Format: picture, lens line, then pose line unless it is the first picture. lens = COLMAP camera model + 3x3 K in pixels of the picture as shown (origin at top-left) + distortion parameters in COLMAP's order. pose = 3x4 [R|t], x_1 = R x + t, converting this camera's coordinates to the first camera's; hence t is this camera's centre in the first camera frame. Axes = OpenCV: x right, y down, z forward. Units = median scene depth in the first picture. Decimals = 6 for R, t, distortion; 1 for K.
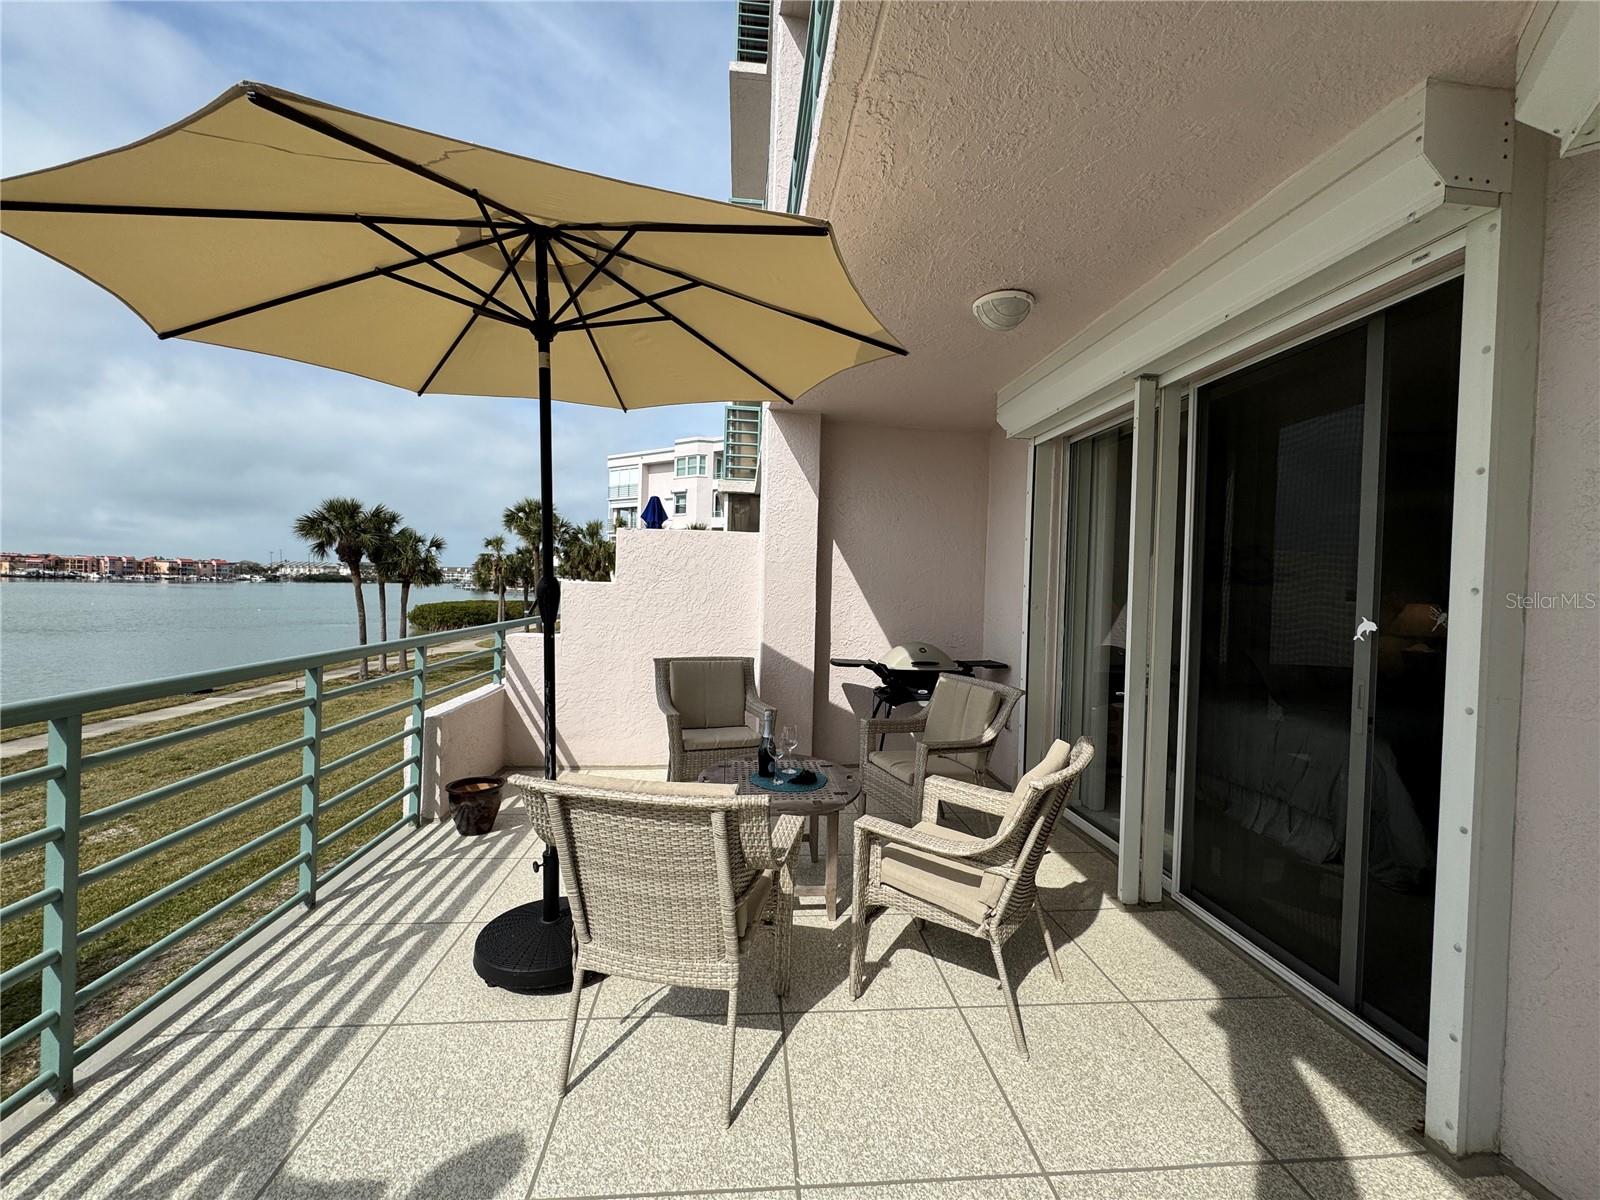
lens RADIAL K [[643.2, 0, 804.4], [0, 643.2, 592.9], [0, 0, 1]] dist [-0.000041, -0.000132]
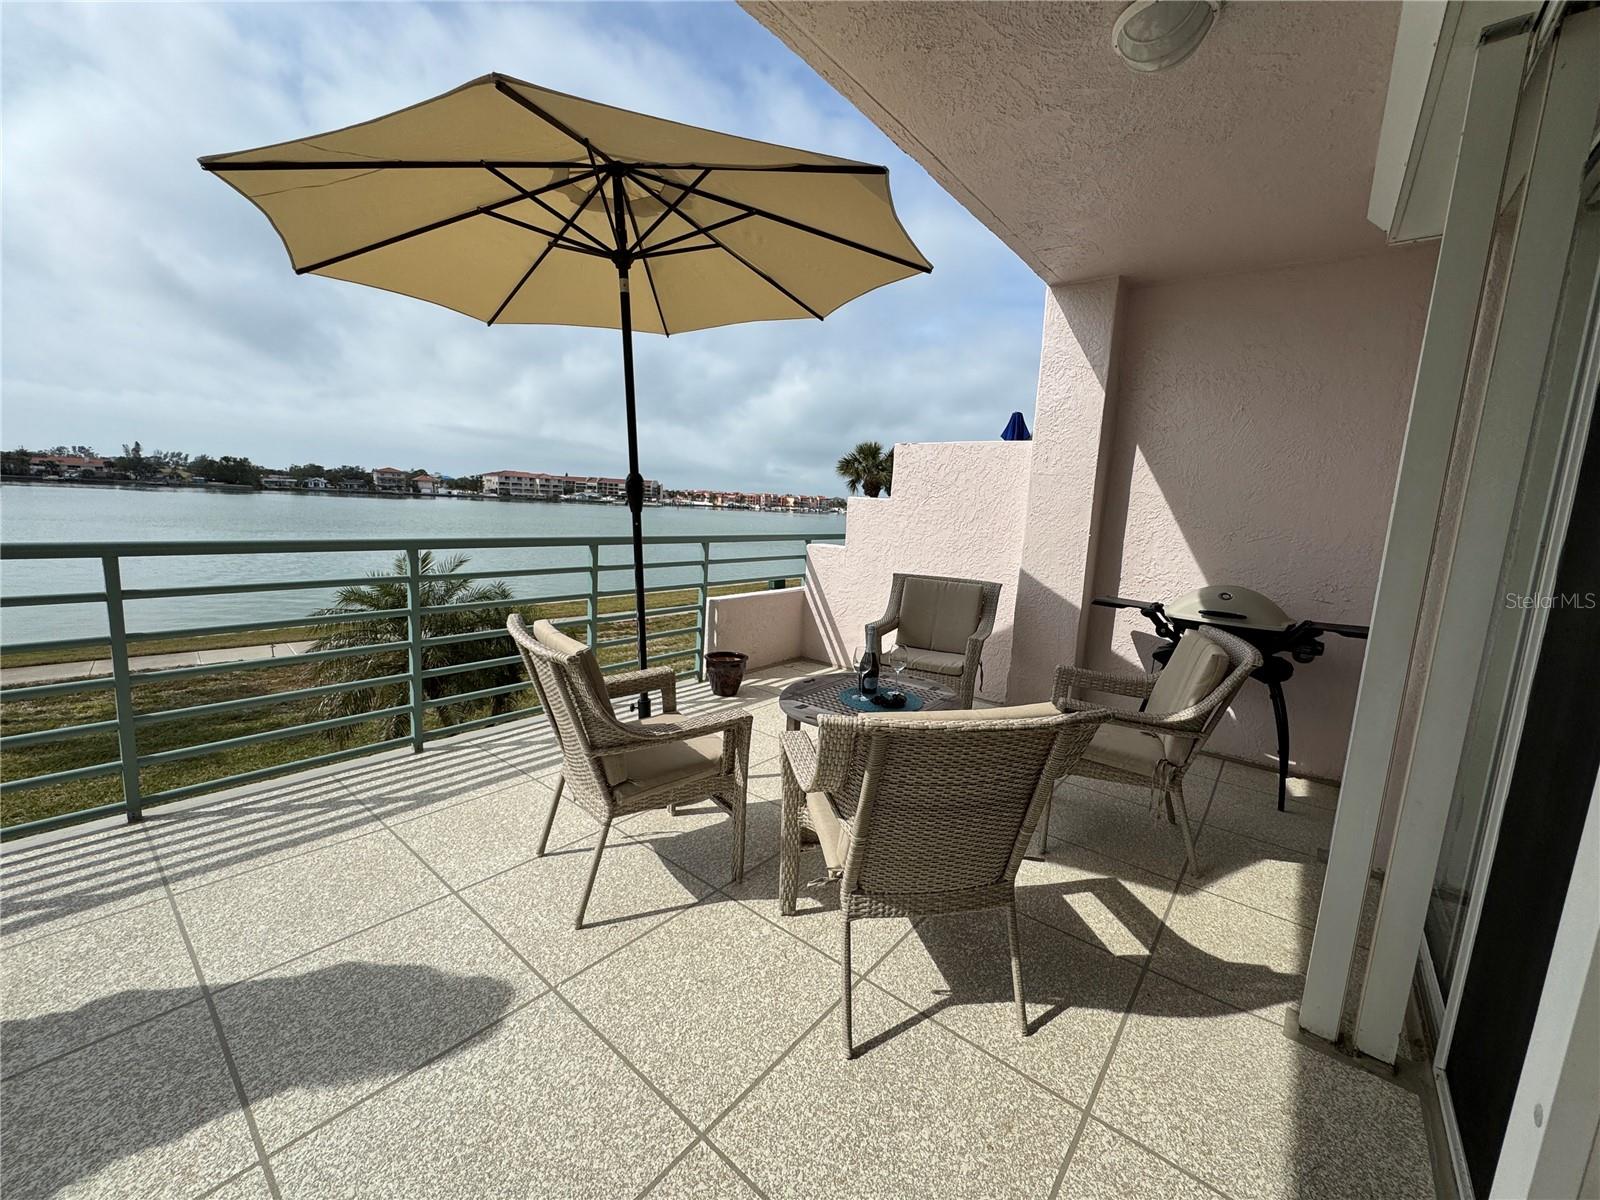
lens RADIAL K [[643.2, 0, 801.9], [0, 643.2, 600.2], [0, 0, 1]] dist [-0.000041, -0.000132]
pose [[0.710065, 0.113313, -0.694959, 0.335379], [-0.039042, 0.991784, 0.121819, 0.025502], [0.703053, -0.059367, 0.708655, 0.176532]]
